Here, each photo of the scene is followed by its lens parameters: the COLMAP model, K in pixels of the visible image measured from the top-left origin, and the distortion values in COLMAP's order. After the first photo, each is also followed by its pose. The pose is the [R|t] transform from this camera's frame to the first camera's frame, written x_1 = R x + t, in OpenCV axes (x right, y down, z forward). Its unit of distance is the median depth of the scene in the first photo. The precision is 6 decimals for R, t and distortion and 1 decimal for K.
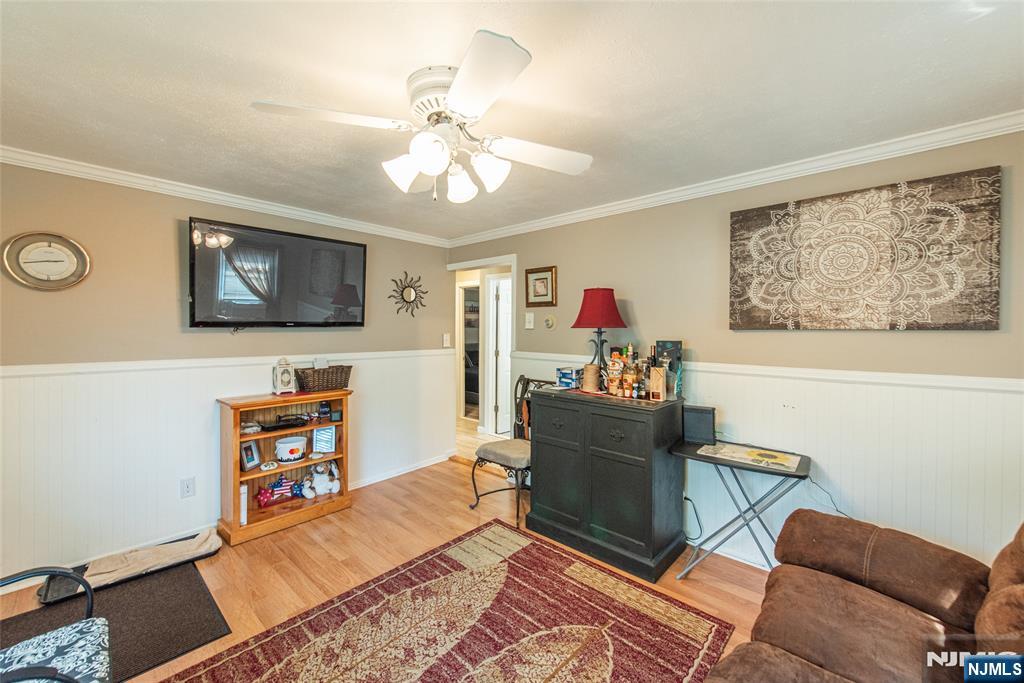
lens RADIAL K [[411.6, 0, 505.7], [0, 411.6, 333.1], [0, 0, 1]] dist [0.007122, -0.002264]
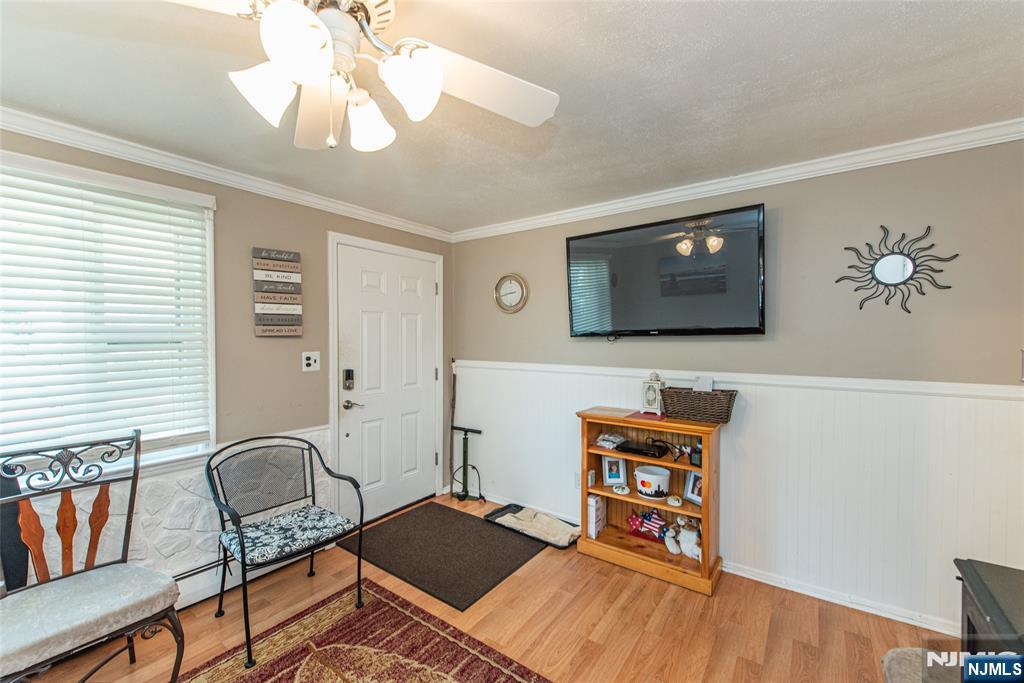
lens RADIAL K [[411.6, 0, 508.4], [0, 411.6, 344.3], [0, 0, 1]] dist [0.007122, -0.002264]
pose [[0.125142, 0.013856, -0.992042, 0.270356], [-0.006019, 0.999895, 0.013206, -0.006916], [0.992121, 0.004319, 0.125212, 0.597635]]
